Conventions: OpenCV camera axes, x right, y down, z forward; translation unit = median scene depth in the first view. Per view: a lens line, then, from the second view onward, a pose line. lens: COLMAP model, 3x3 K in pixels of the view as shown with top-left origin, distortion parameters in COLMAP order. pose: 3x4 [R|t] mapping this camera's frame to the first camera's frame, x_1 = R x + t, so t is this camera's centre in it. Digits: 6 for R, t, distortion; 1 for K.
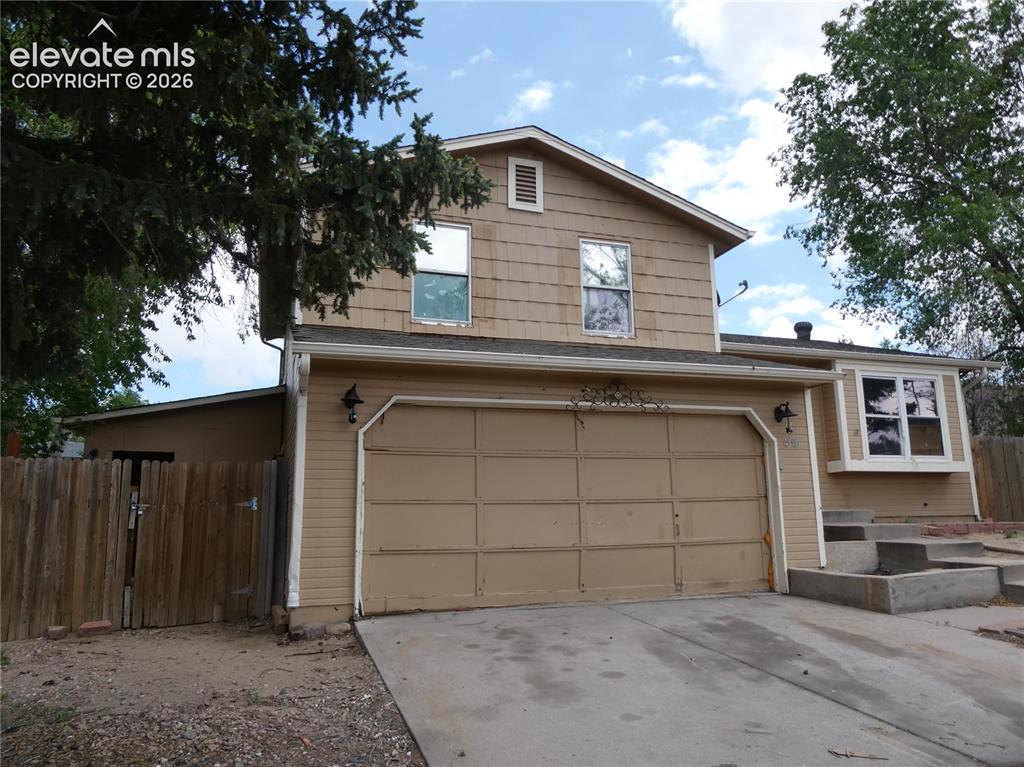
lens RADIAL K [[740.6, 0, 515.2], [0, 740.6, 380.8], [0, 0, 1]] dist [0.006088, -0.006932]
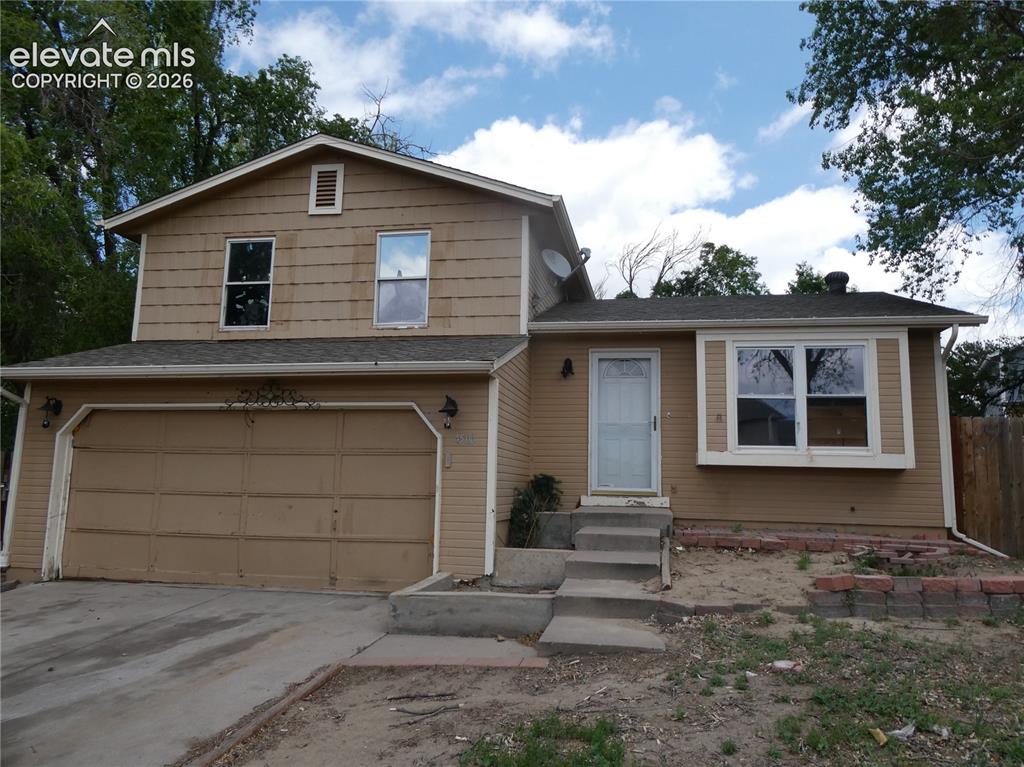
lens RADIAL K [[740.6, 0, 515.2], [0, 740.6, 380.8], [0, 0, 1]] dist [0.006088, -0.006932]
pose [[0.867863, -0.032549, -0.495737, 0.793950], [0.057080, 0.997776, 0.034415, -0.014725], [0.493514, -0.058164, 0.867791, 0.212317]]
